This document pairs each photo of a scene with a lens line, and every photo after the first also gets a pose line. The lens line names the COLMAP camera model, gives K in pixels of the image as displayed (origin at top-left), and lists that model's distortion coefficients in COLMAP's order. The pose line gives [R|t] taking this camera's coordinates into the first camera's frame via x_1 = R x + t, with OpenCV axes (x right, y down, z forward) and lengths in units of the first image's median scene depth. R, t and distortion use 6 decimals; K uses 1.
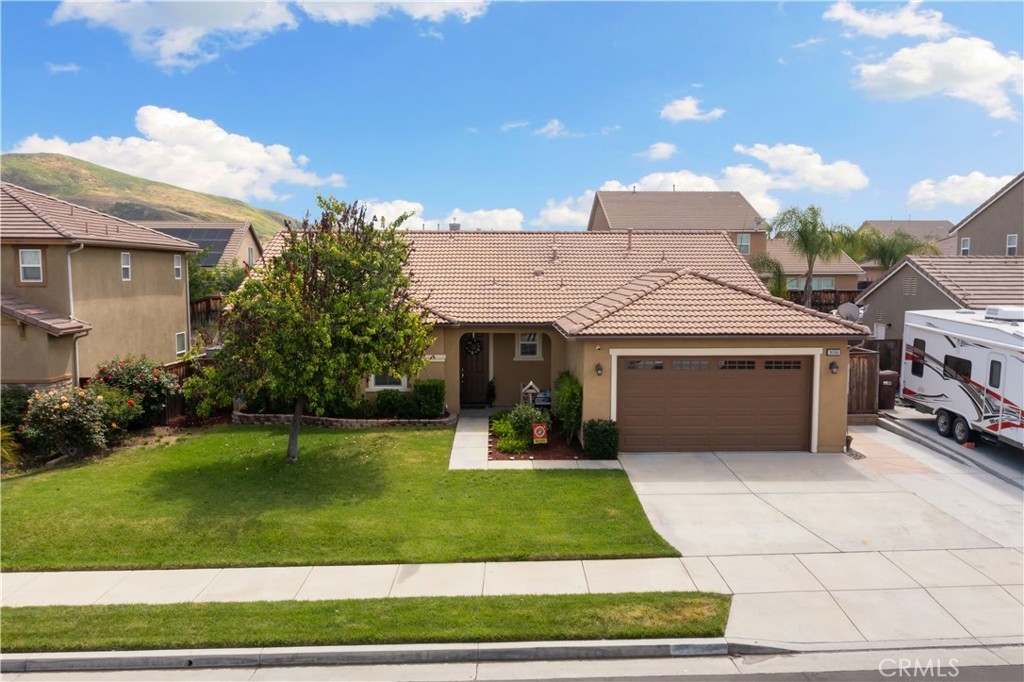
lens RADIAL K [[808.1, 0, 514.4], [0, 808.1, 339.5], [0, 0, 1]] dist [-0.005238, 0.008919]
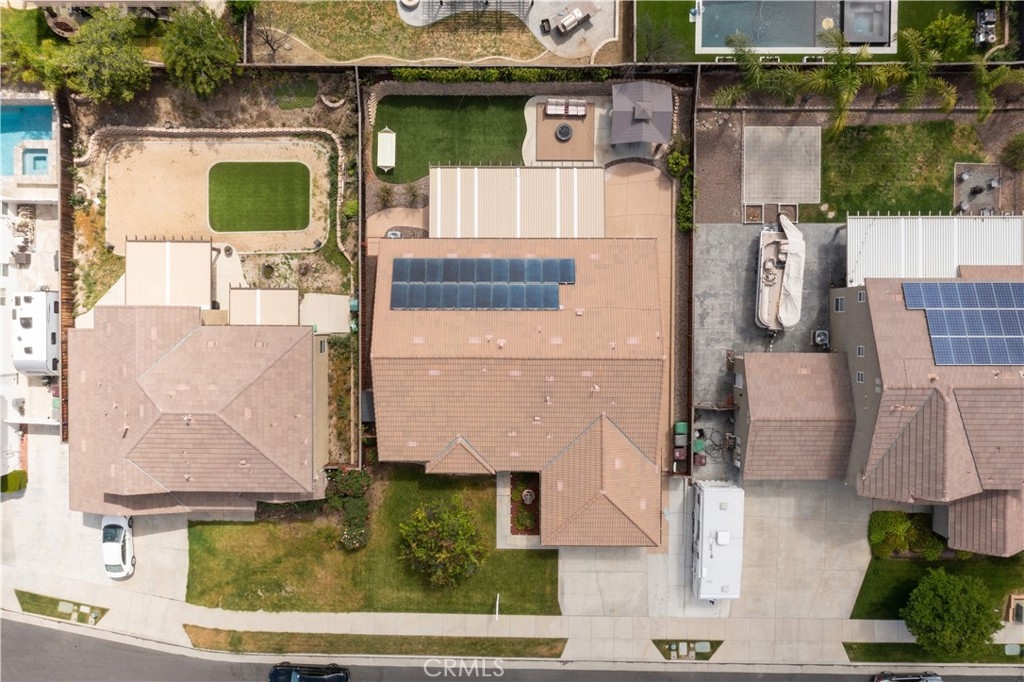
lens RADIAL K [[808.1, 0, 512.1], [0, 808.1, 340.4], [0, 0, 1]] dist [-0.005238, 0.008919]
pose [[0.999519, 0.027827, -0.013717, -0.010253], [0.011939, 0.063096, 0.997936, -3.393433], [0.028635, -0.997619, 0.062733, 1.922765]]
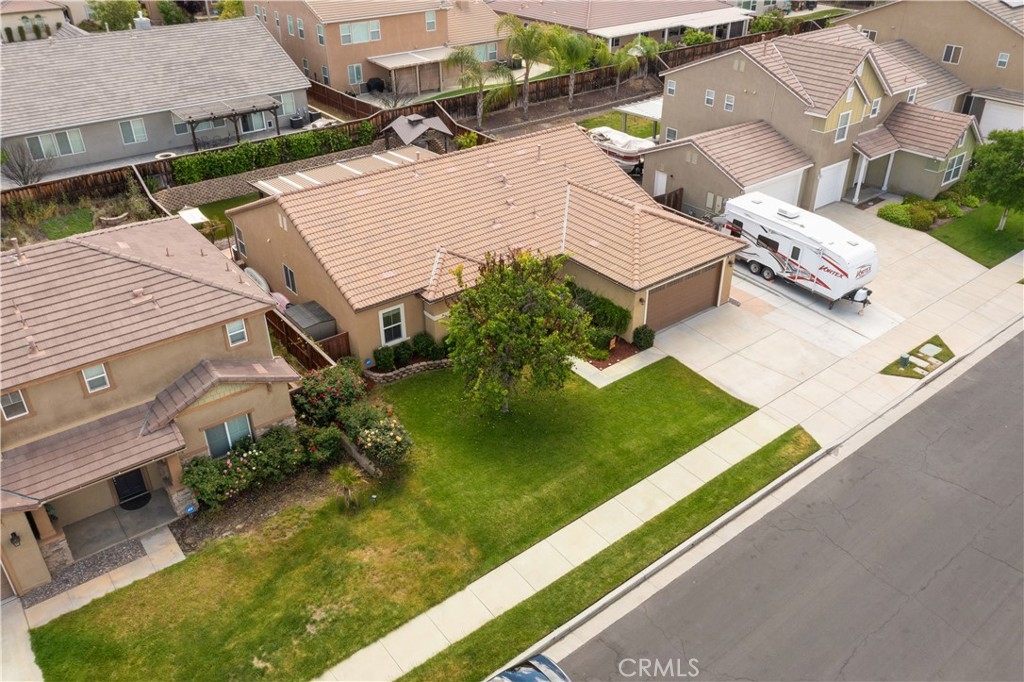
lens RADIAL K [[808.1, 0, 518.5], [0, 808.1, 336.4], [0, 0, 1]] dist [-0.005238, 0.008919]
pose [[0.799006, -0.309560, 0.515521, -1.346016], [0.055151, 0.891423, 0.449803, -0.907585], [-0.598789, -0.330964, 0.729325, -0.165519]]
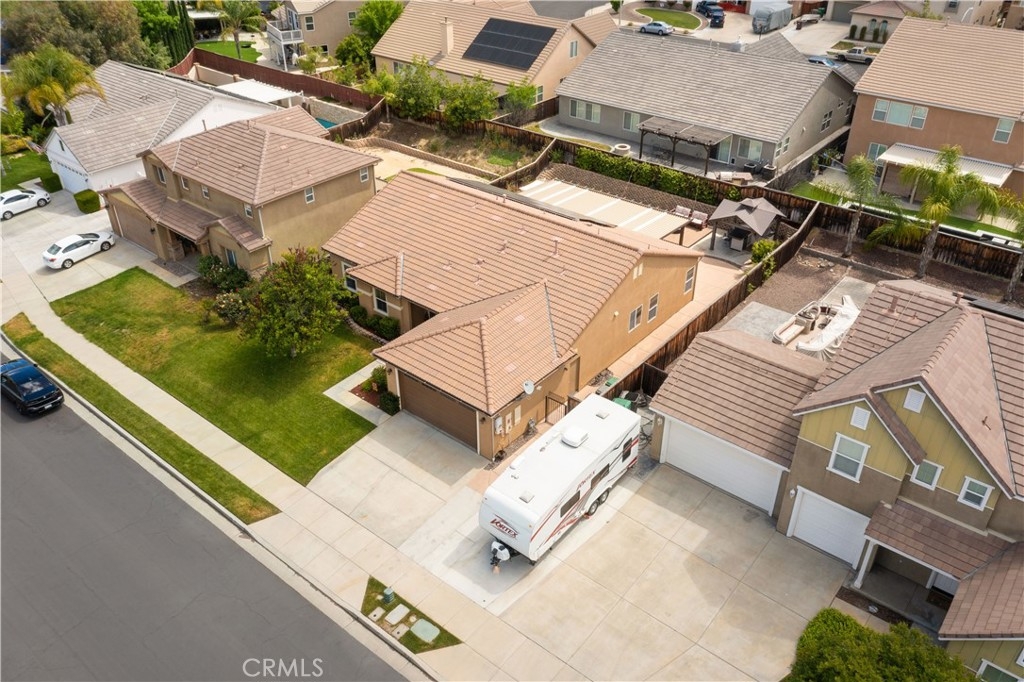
lens RADIAL K [[808.1, 0, 512.4], [0, 808.1, 341.1], [0, 0, 1]] dist [-0.005238, 0.008919]
pose [[0.755763, 0.352707, -0.551742, 1.785966], [-0.052109, 0.872274, 0.486233, -1.280570], [0.652768, -0.338727, 0.677612, -0.106234]]
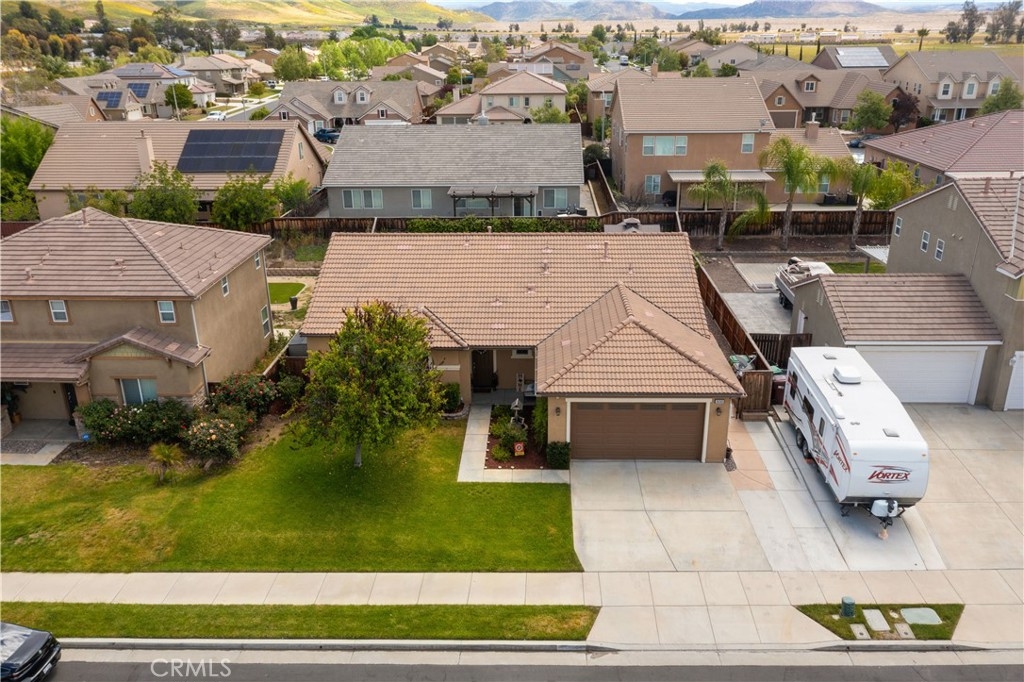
lens RADIAL K [[808.1, 0, 516.2], [0, 808.1, 340.7], [0, 0, 1]] dist [-0.005238, 0.008919]
pose [[0.998442, 0.010229, -0.054852, 0.142573], [0.005307, 0.961187, 0.275848, -0.658601], [0.055545, -0.275709, 0.959635, -0.523458]]
